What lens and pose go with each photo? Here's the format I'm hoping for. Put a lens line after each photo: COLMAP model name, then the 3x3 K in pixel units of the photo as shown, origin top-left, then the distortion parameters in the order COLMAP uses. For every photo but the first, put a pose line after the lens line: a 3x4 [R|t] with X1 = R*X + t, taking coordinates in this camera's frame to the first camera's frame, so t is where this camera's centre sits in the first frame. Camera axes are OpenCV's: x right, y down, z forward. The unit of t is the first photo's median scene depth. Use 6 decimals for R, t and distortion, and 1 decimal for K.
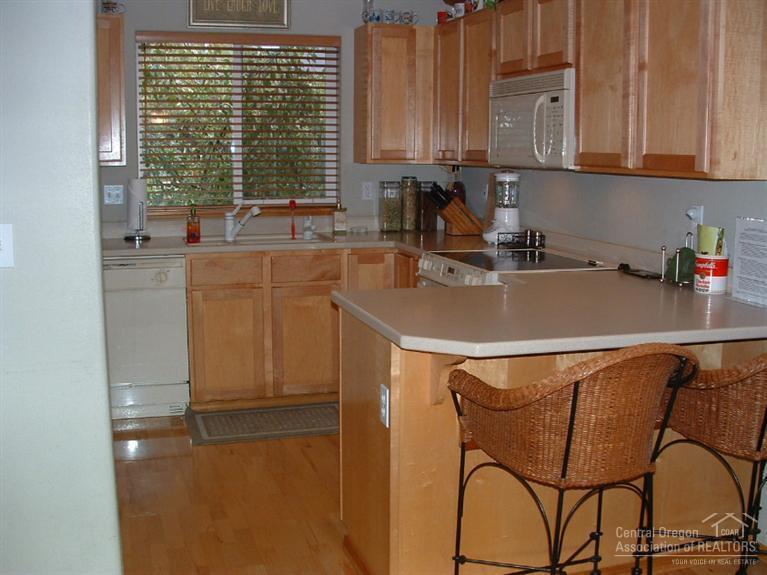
lens RADIAL K [[879.5, 0, 383.5], [0, 879.5, 287.5], [0, 0, 1]] dist [-0.249592, 0.236856]
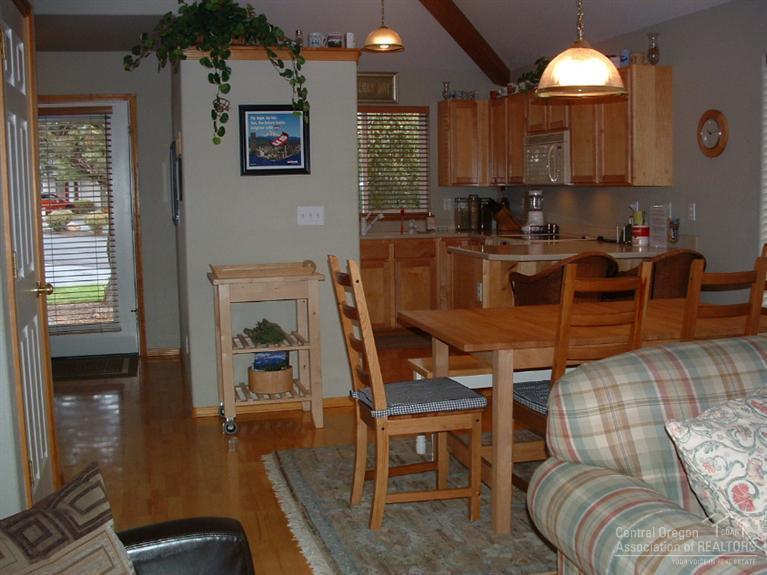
lens RADIAL K [[879.5, 0, 383.5], [0, 879.5, 287.5], [0, 0, 1]] dist [-0.249592, 0.236856]
pose [[0.998989, -0.017367, -0.041458, -0.080200], [0.015800, 0.999159, -0.037828, 0.110831], [0.042080, 0.037134, 0.998424, -0.651021]]
